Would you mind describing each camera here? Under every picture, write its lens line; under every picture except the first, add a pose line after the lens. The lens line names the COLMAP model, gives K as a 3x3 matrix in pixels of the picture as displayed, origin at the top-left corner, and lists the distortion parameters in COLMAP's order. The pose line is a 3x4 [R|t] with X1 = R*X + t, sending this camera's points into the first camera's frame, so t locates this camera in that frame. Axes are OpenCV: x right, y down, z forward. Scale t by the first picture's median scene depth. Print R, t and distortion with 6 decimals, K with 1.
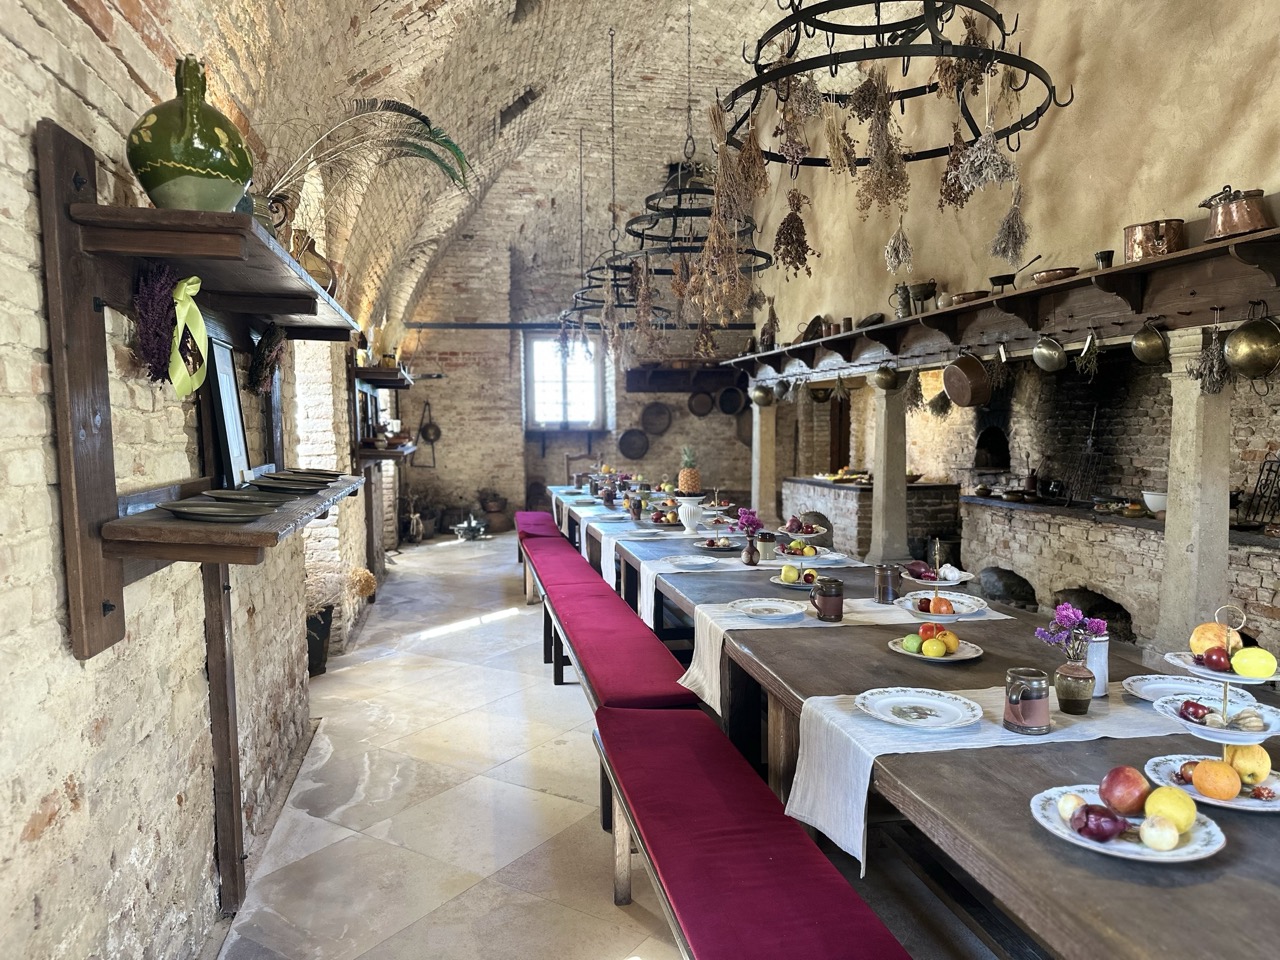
lens RADIAL K [[888.2, 0, 640.0], [0, 888.2, 480.0], [0, 0, 1]] dist [0.060513, -0.000537]
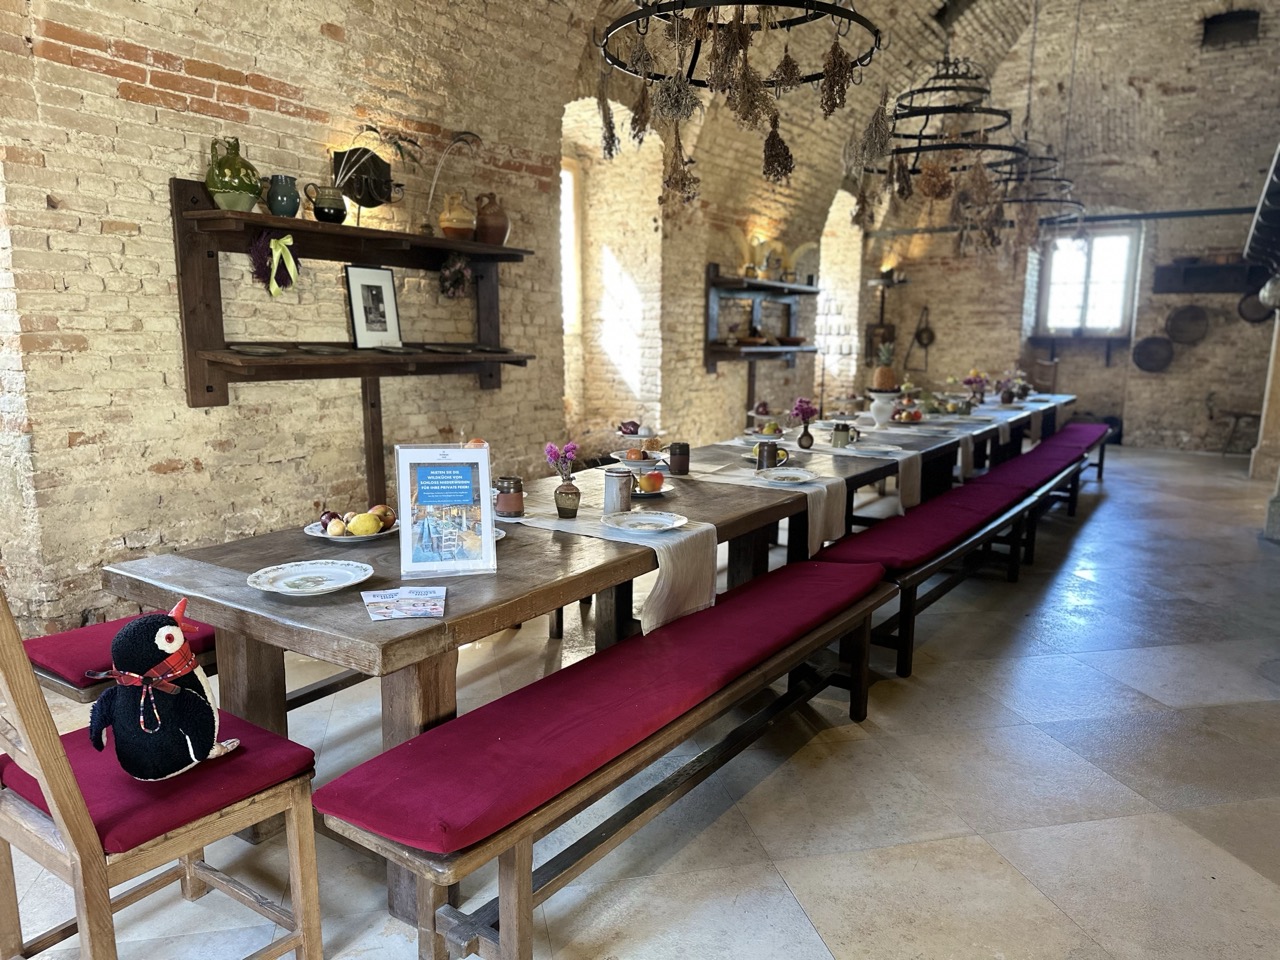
lens RADIAL K [[922.8, 0, 640.0], [0, 922.8, 480.0], [0, 0, 1]] dist [-0.035019, -0.004712]
pose [[0.700612, 0.120450, -0.703302, 0.293339], [-0.053680, 0.991753, 0.116377, 0.004782], [0.711520, -0.043781, 0.701301, 0.016955]]
